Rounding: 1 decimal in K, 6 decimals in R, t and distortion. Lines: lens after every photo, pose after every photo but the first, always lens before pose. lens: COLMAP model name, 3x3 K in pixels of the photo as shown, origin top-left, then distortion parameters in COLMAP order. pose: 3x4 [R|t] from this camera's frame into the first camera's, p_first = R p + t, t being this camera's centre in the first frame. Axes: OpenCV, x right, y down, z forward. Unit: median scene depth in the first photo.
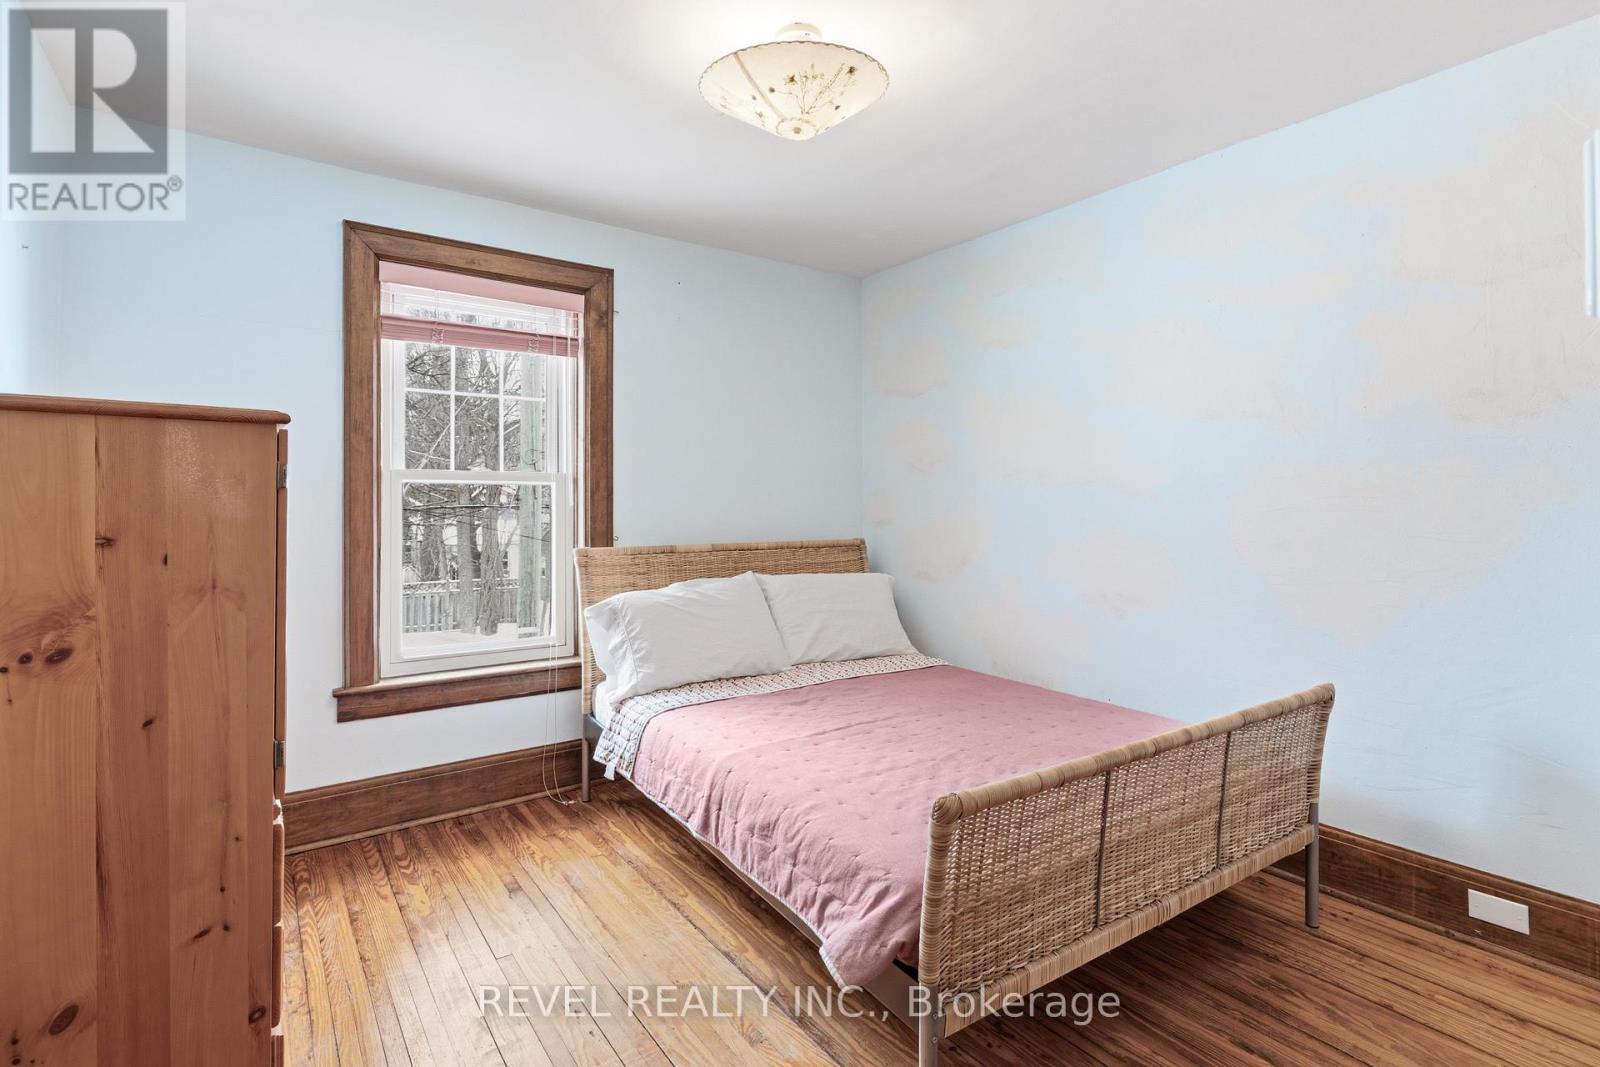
lens RADIAL K [[762.0, 0, 798.8], [0, 762.0, 525.0], [0, 0, 1]] dist [-0.003488, -0.000208]
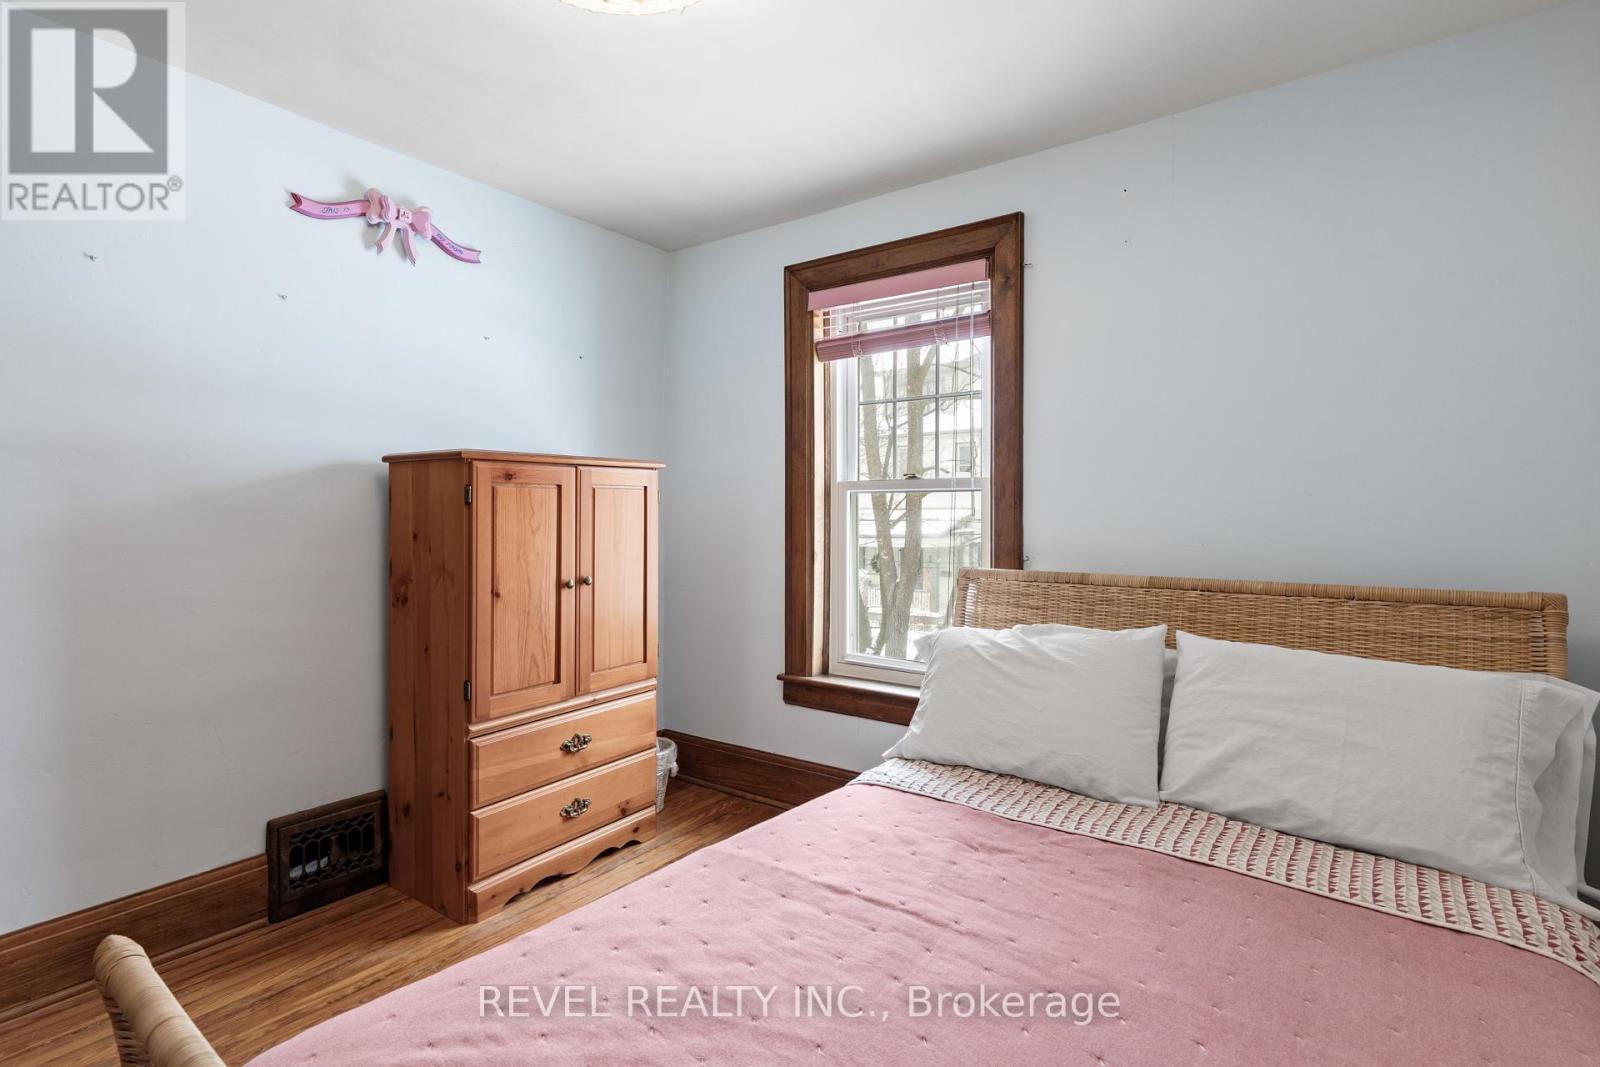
lens RADIAL K [[762.0, 0, 800.7], [0, 762.0, 522.1], [0, 0, 1]] dist [-0.003488, -0.000208]
pose [[0.335795, 0.011926, -0.941859, 0.427203], [-0.025720, 0.999663, 0.003488, -0.016850], [0.941584, 0.023053, 0.335989, 0.548483]]
